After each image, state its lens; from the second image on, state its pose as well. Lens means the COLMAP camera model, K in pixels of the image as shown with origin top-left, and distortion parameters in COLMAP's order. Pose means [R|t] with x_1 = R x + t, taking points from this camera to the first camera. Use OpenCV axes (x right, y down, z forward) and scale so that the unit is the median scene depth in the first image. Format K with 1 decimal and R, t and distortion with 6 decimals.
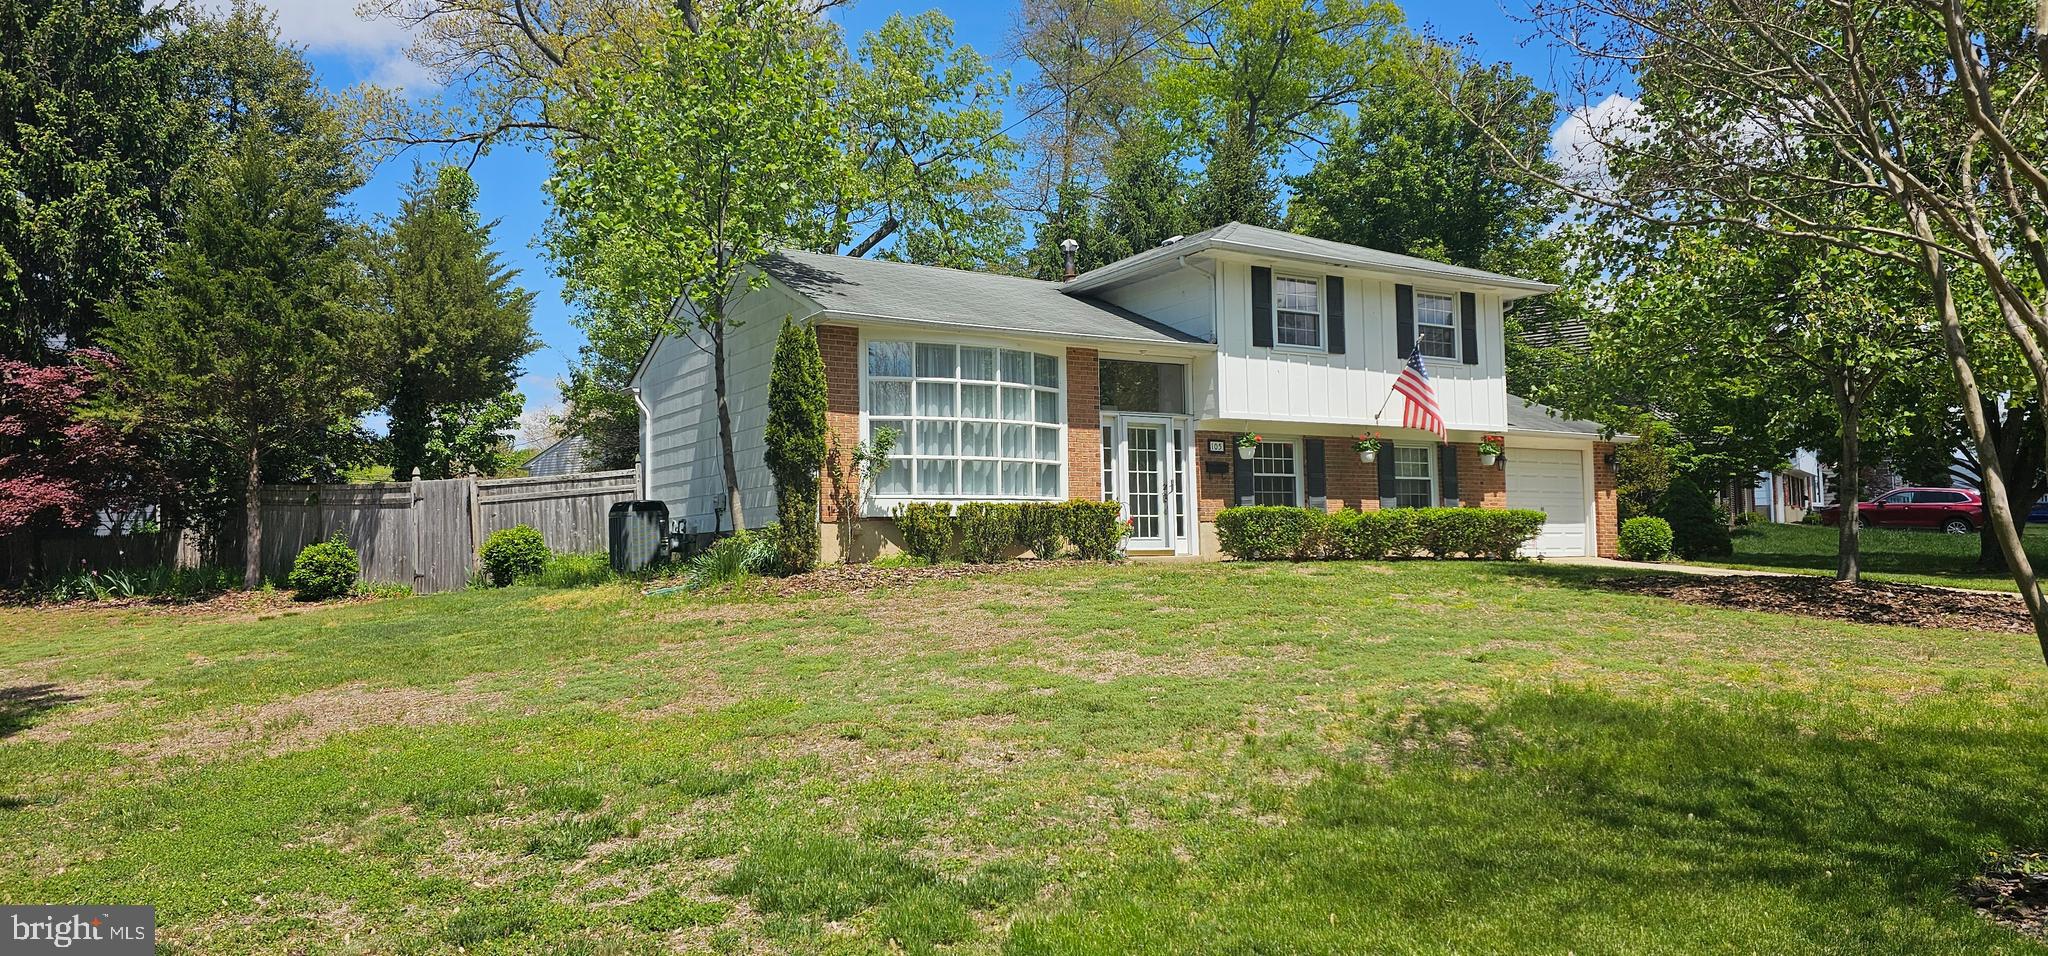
lens RADIAL K [[1238.0, 0, 1019.5], [0, 1238.0, 476.6], [0, 0, 1]] dist [0.070952, 0.000721]
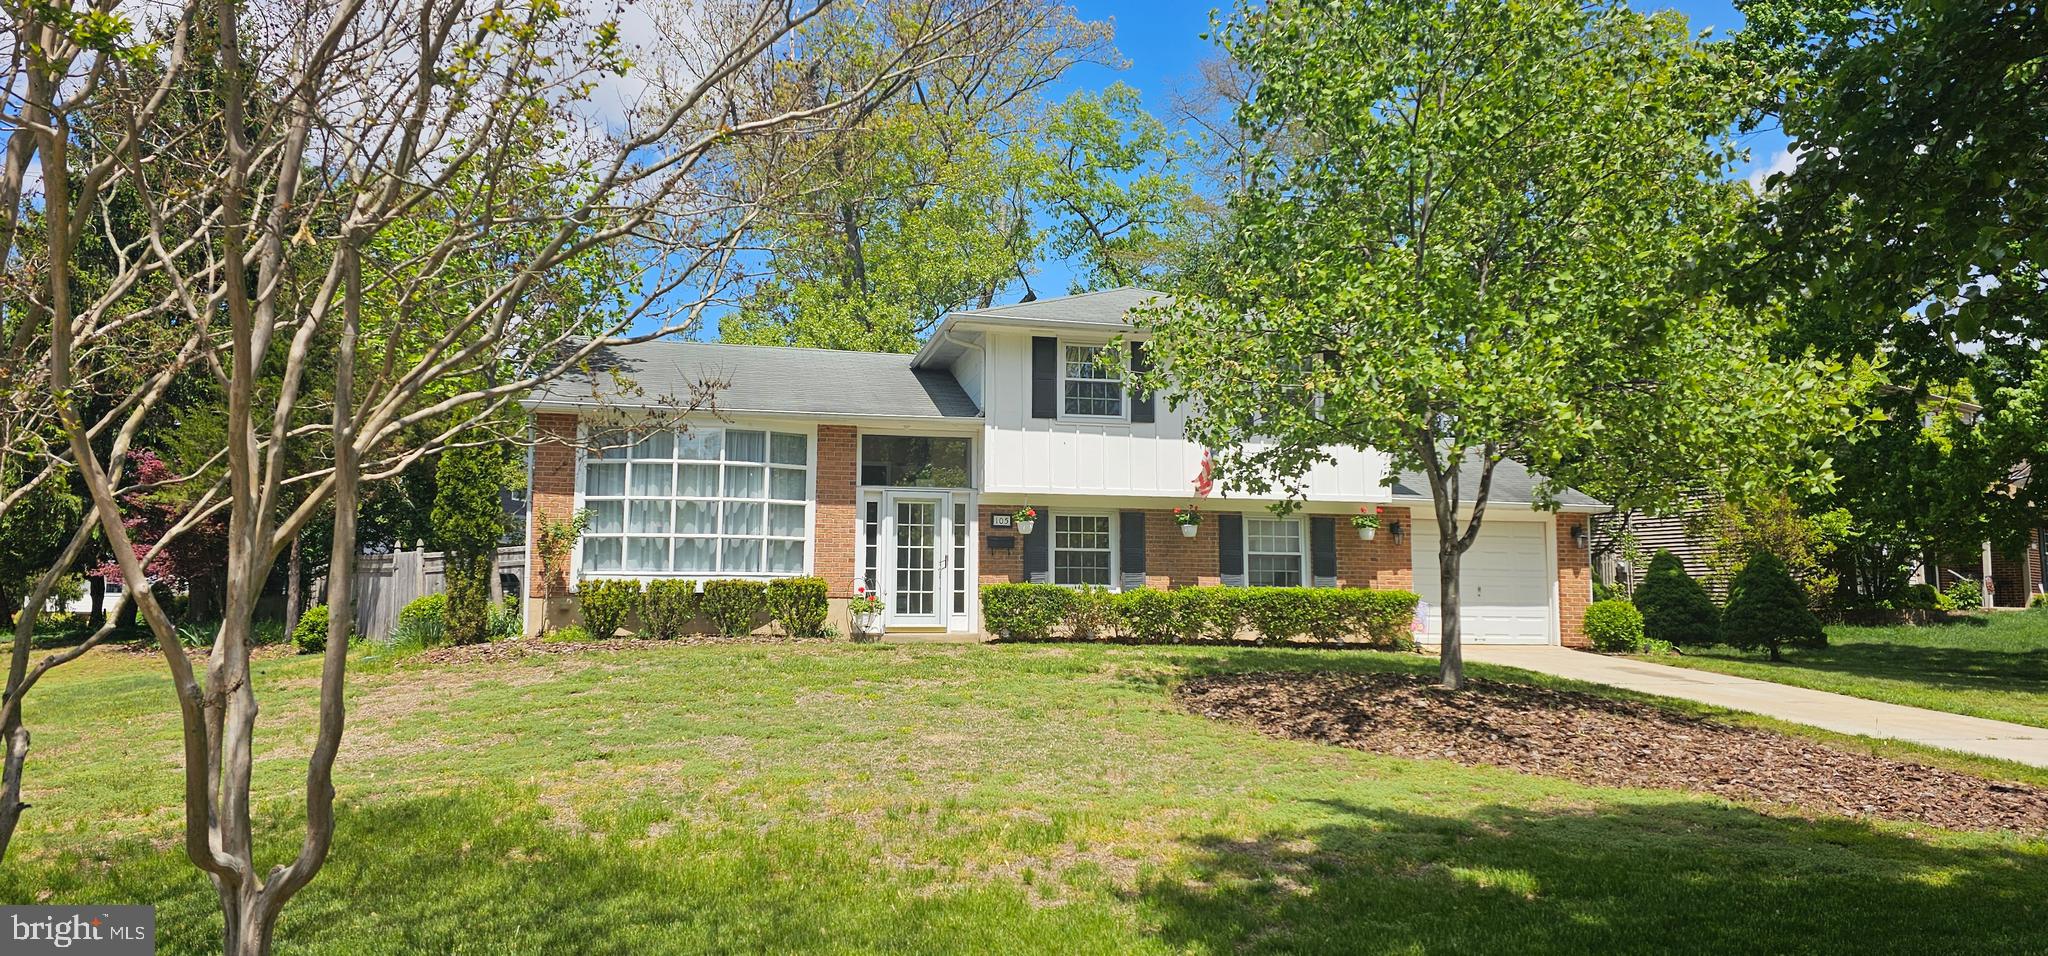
lens RADIAL K [[1238.0, 0, 1013.3], [0, 1238.0, 473.8], [0, 0, 1]] dist [0.070952, 0.000721]
pose [[0.960004, -0.013239, -0.279674, 0.453445], [-0.001149, 0.998687, -0.051217, -0.011814], [0.279985, 0.049490, 0.958728, 0.068787]]
